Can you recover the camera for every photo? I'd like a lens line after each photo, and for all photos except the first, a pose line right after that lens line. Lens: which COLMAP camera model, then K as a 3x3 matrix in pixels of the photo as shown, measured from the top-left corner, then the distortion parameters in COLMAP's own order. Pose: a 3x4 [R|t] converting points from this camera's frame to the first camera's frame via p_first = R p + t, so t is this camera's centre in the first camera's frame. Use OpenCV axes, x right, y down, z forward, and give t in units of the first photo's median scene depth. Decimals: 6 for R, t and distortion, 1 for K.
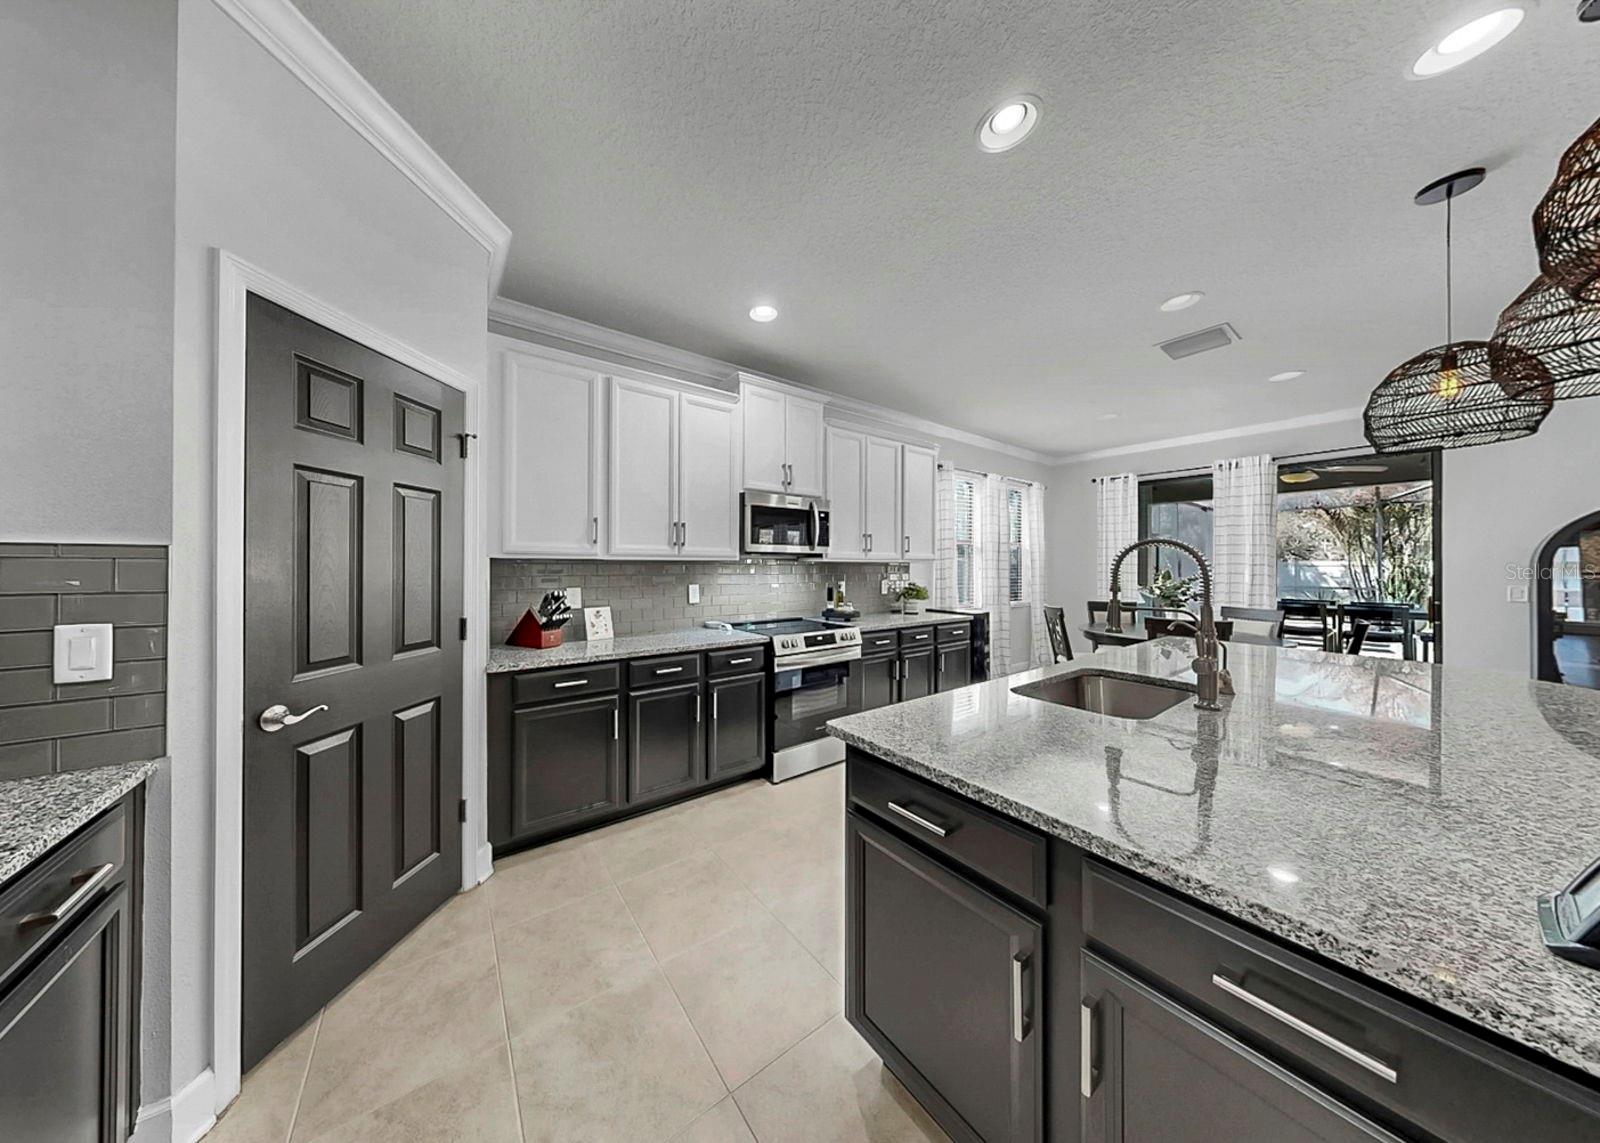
lens RADIAL K [[475.5, 0, 778.5], [0, 475.5, 562.1], [0, 0, 1]] dist [-0.000269, 0.000012]
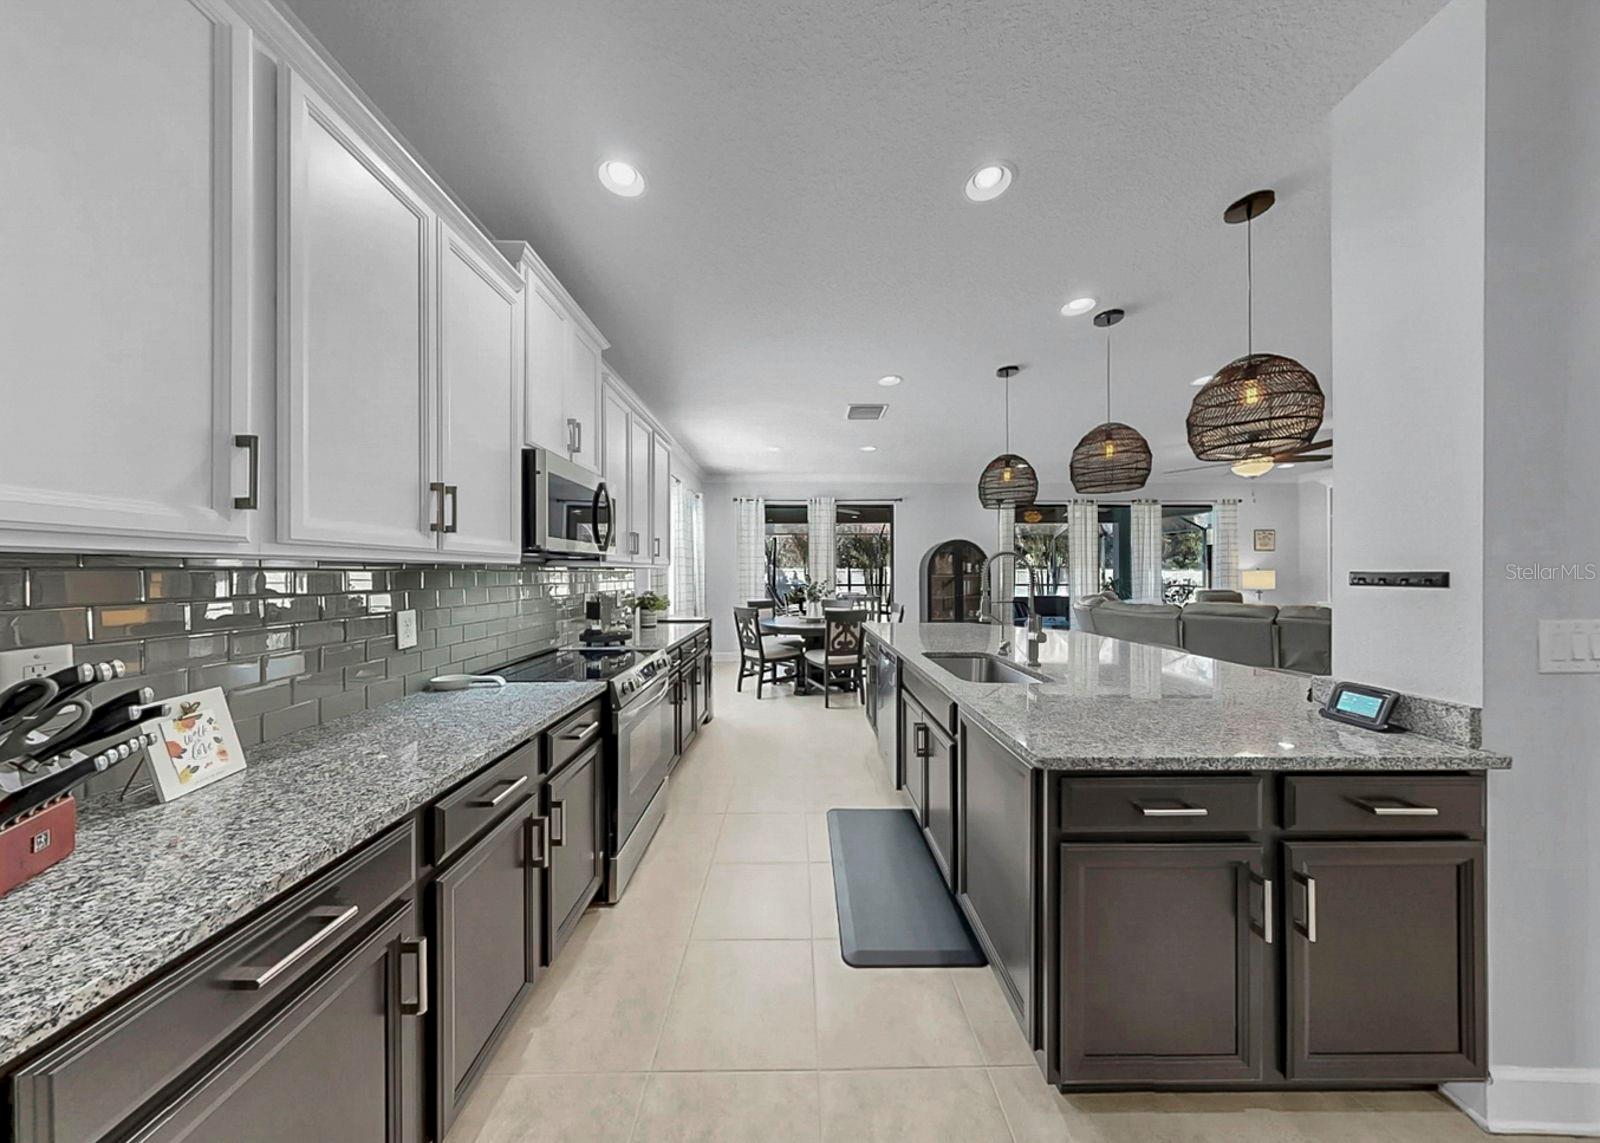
lens RADIAL K [[459.5, 0, 800.0], [0, 459.5, 571.5], [0, 0, 1]] dist [0.000867, 0.000049]
pose [[0.563546, -0.003434, 0.826078, -0.393495], [-0.003173, 0.999975, 0.006321, 0.001849], [-0.826079, -0.006183, 0.563521, 0.432650]]
